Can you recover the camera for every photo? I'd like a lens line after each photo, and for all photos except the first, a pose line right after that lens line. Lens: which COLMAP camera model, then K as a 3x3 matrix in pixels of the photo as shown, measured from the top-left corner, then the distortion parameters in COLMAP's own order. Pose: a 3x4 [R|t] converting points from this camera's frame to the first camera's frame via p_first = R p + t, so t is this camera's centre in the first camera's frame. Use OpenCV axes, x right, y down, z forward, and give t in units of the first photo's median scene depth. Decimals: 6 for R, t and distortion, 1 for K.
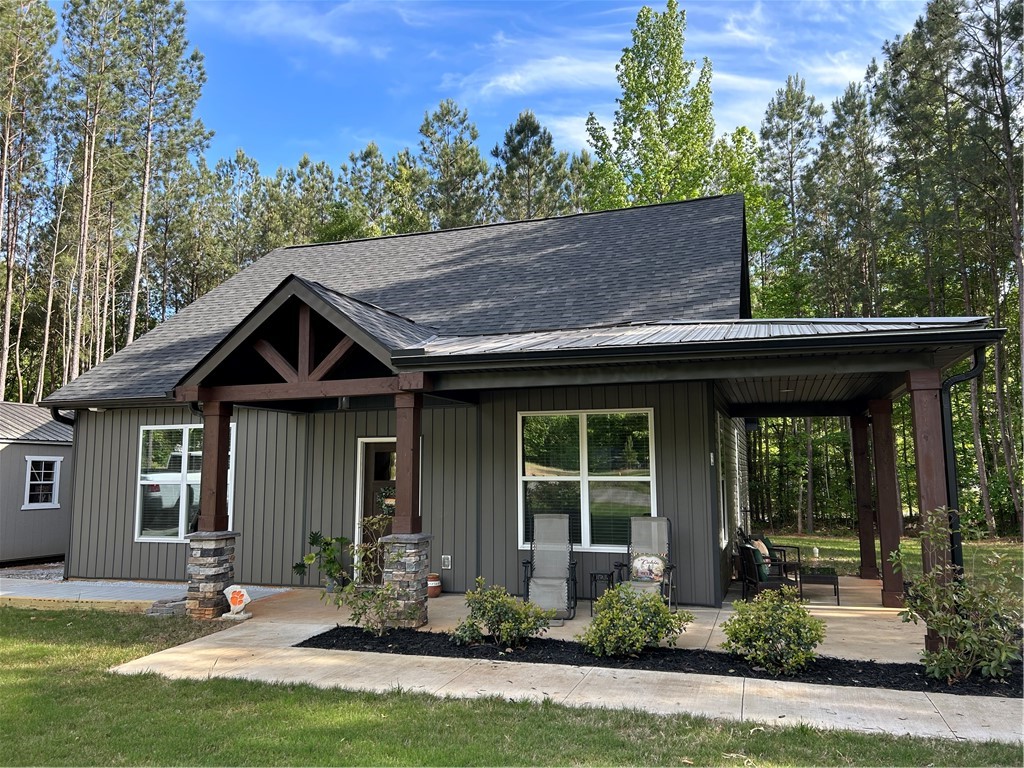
lens RADIAL K [[760.2, 0, 512.0], [0, 760.2, 384.0], [0, 0, 1]] dist [0.100838, -0.159029]
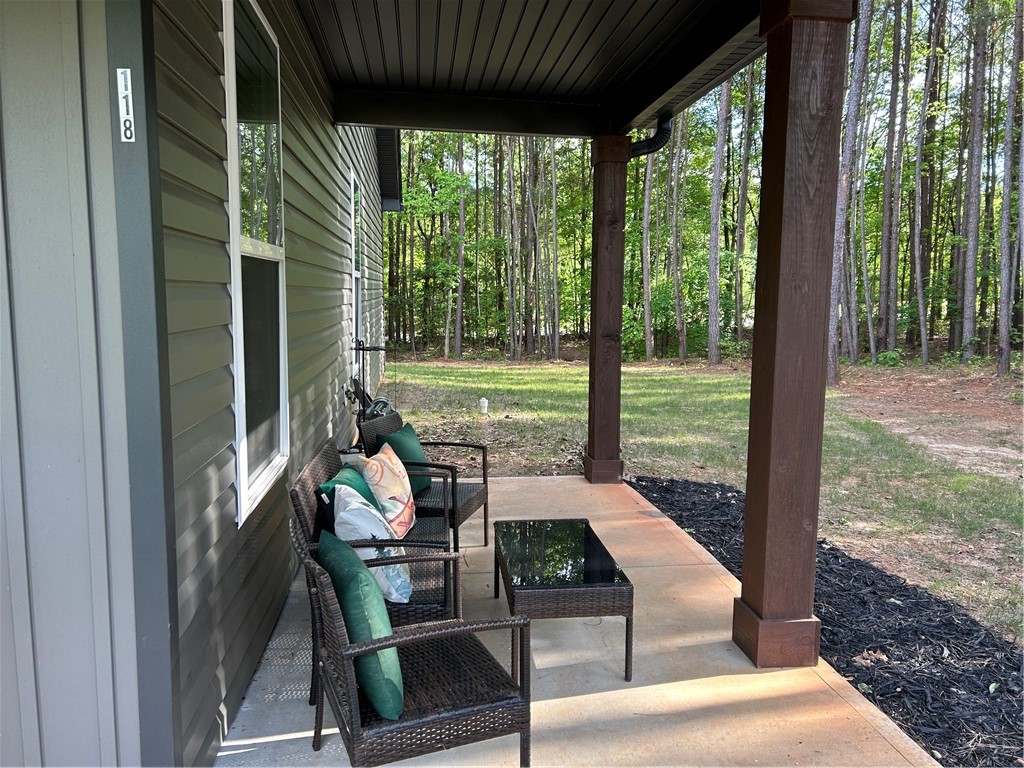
lens RADIAL K [[760.2, 0, 512.0], [0, 760.2, 384.0], [0, 0, 1]] dist [0.100838, -0.159029]
pose [[0.900972, -0.046452, 0.431384, 0.150918], [-0.055112, 0.973946, 0.219980, 0.067327], [-0.430363, -0.221970, 0.874938, 0.448027]]
